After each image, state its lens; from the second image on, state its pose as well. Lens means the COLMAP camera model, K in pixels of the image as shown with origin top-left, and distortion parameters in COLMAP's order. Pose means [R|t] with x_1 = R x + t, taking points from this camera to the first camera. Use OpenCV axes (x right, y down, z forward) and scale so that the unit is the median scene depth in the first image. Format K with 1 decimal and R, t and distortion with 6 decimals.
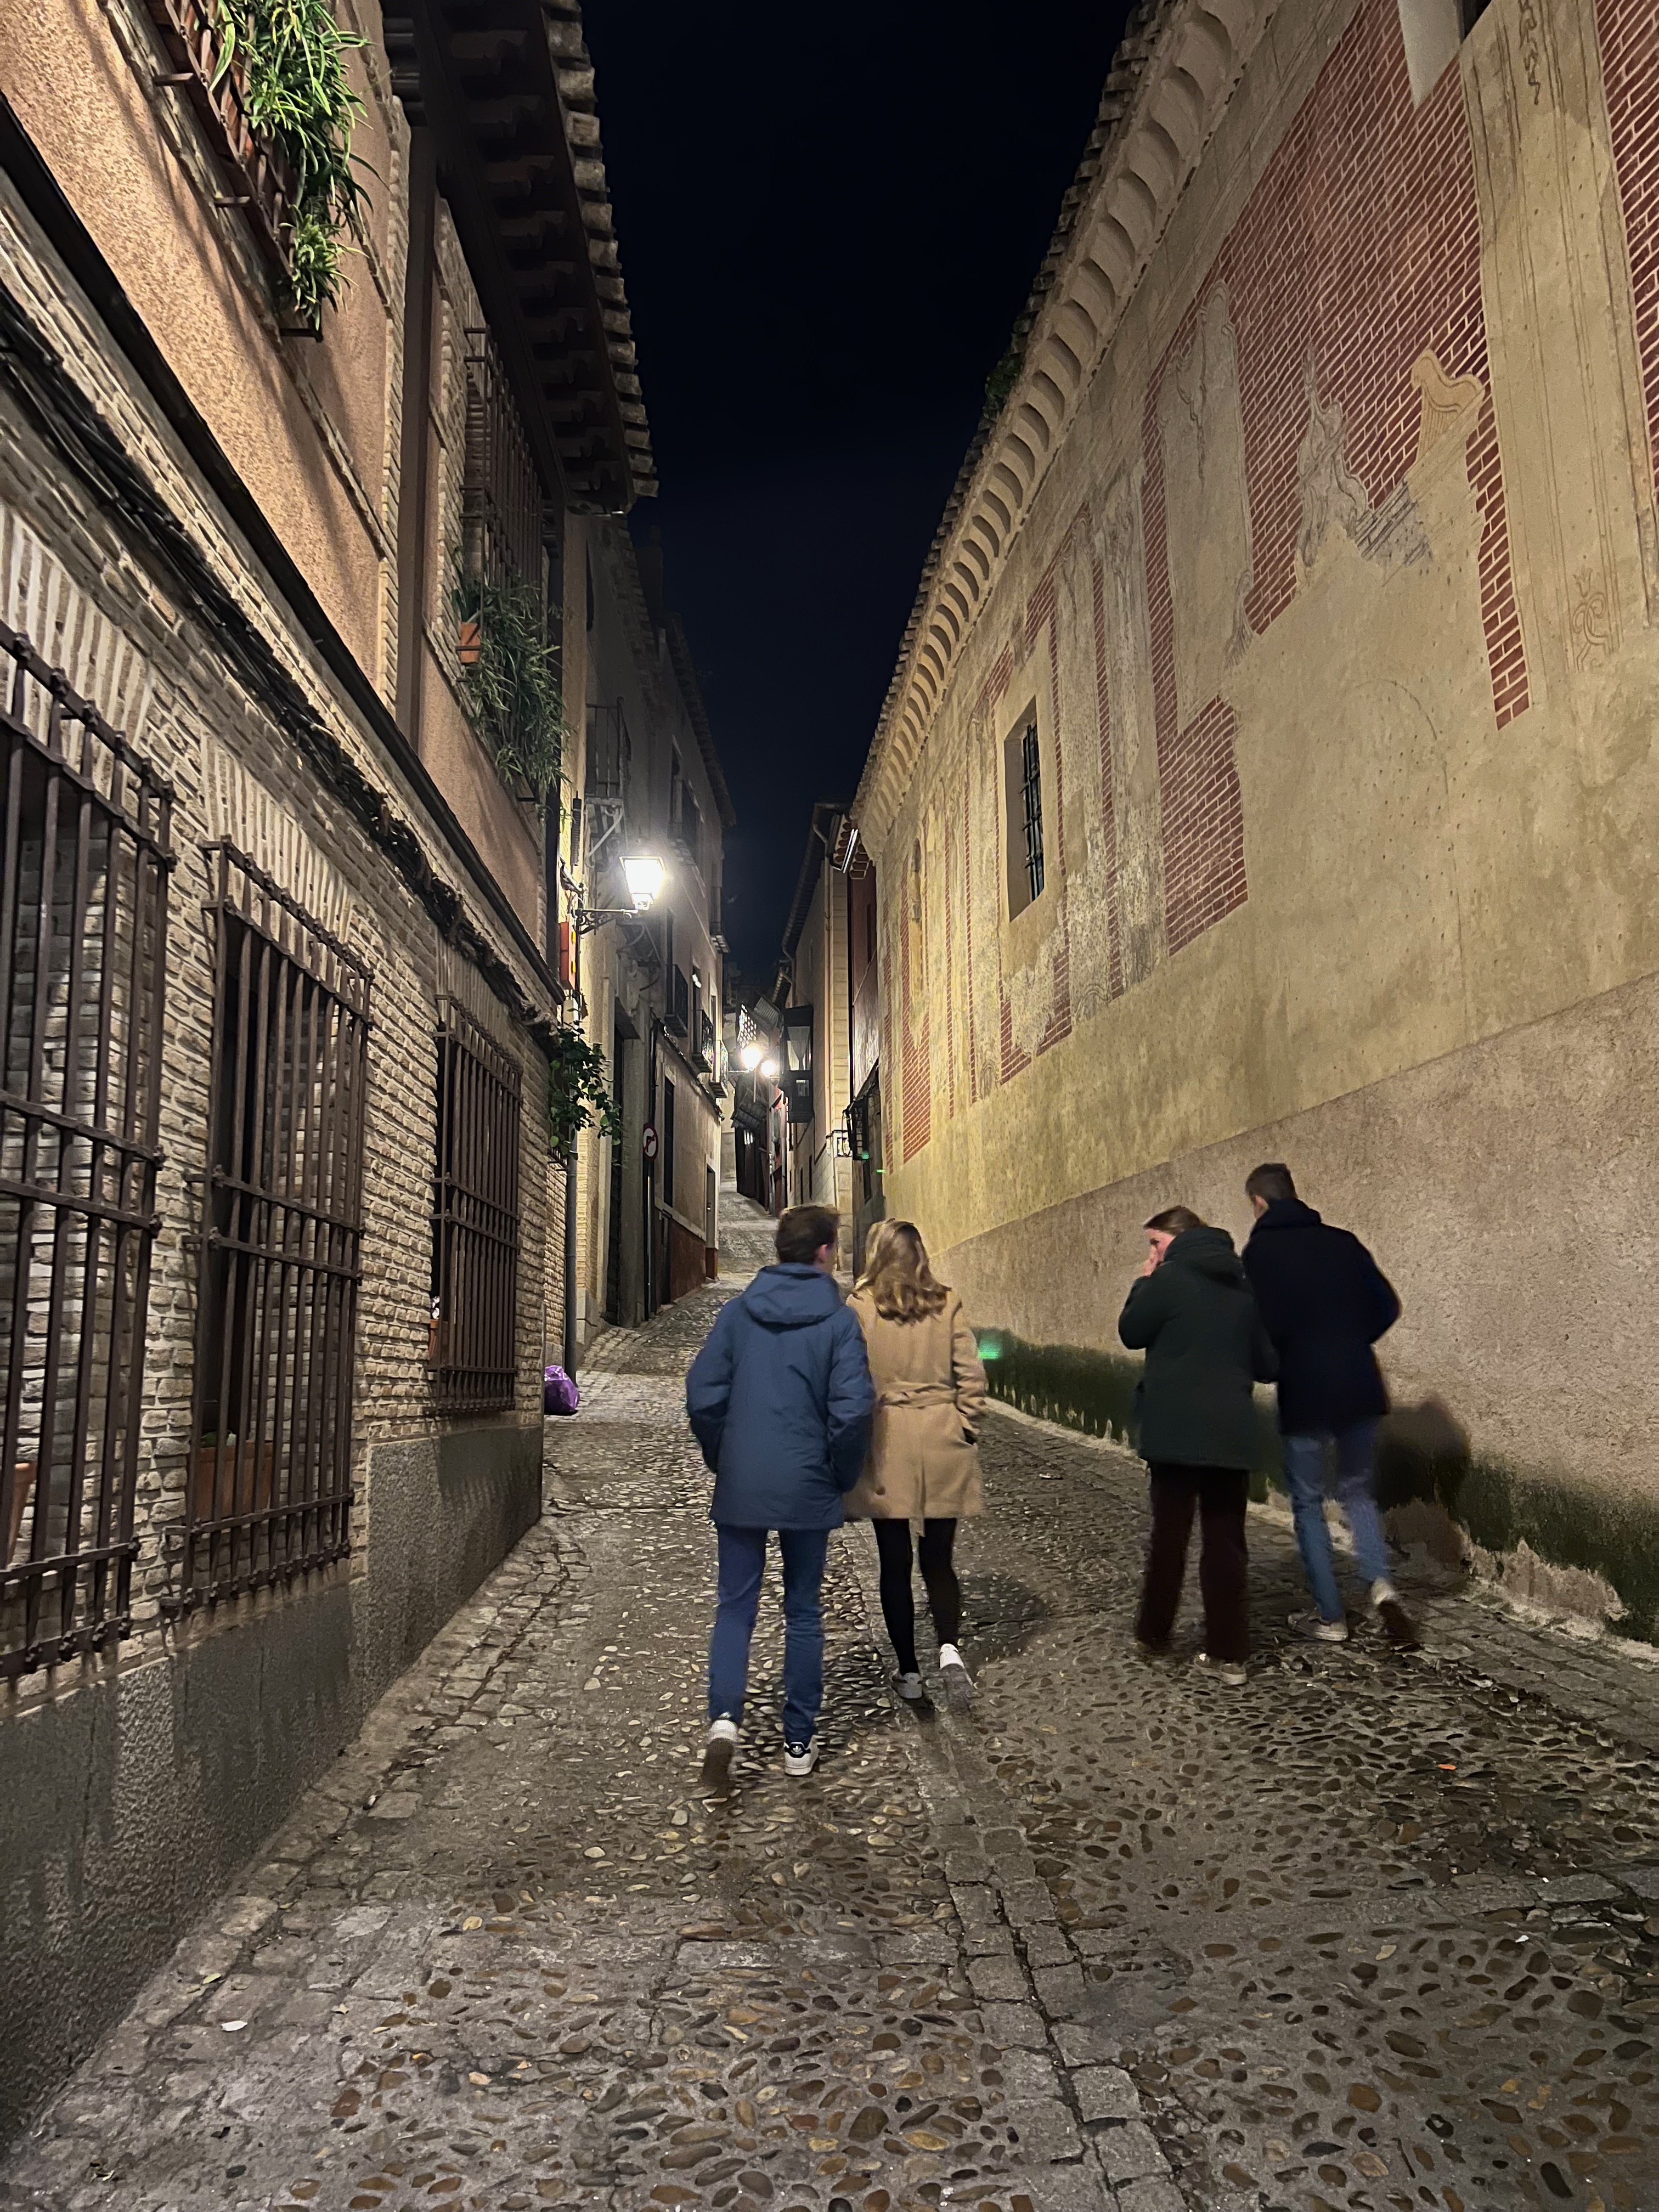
lens RADIAL K [[1670.4, 0, 824.8], [0, 1670.4, 1099.5], [0, 0, 1]] dist [0.007562, -0.026656]
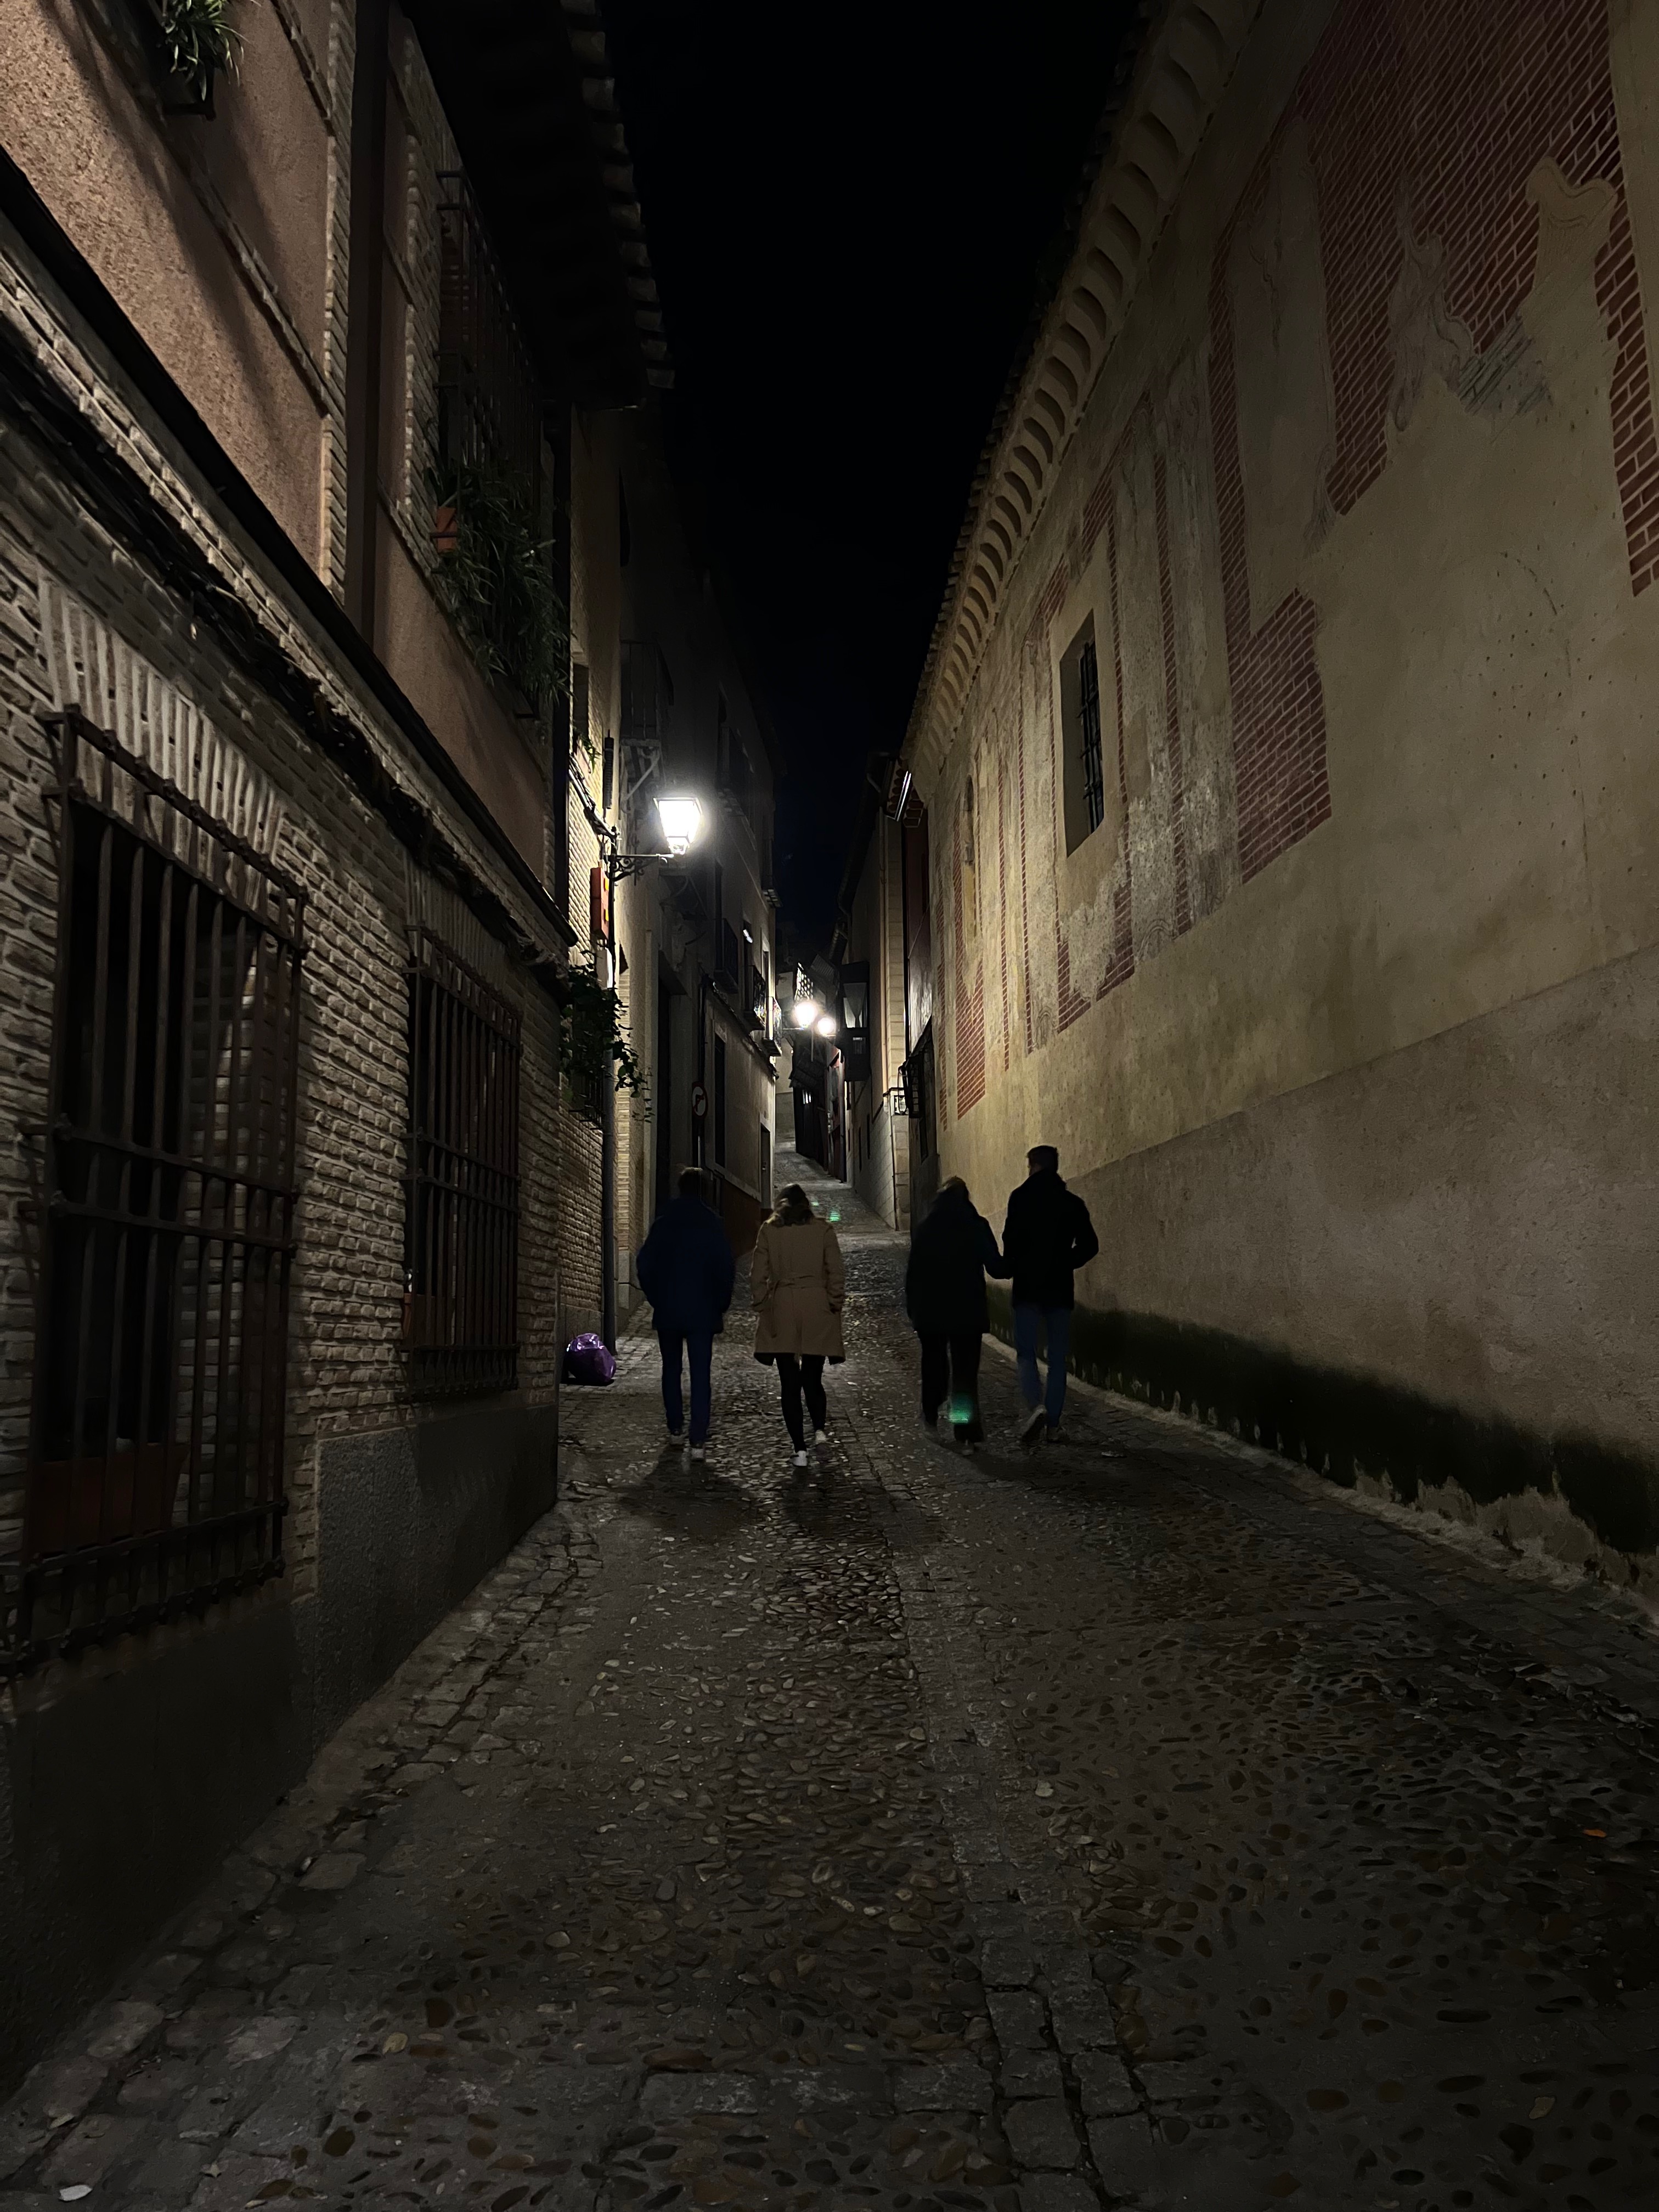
lens RADIAL K [[1670.4, 0, 830.1], [0, 1670.4, 1116.3], [0, 0, 1]] dist [0.007562, -0.026656]
pose [[0.999363, -0.009993, -0.034253, 0.020223], [0.011150, 0.999368, 0.033765, 0.010881], [0.033894, -0.034125, 0.998843, 0.129973]]
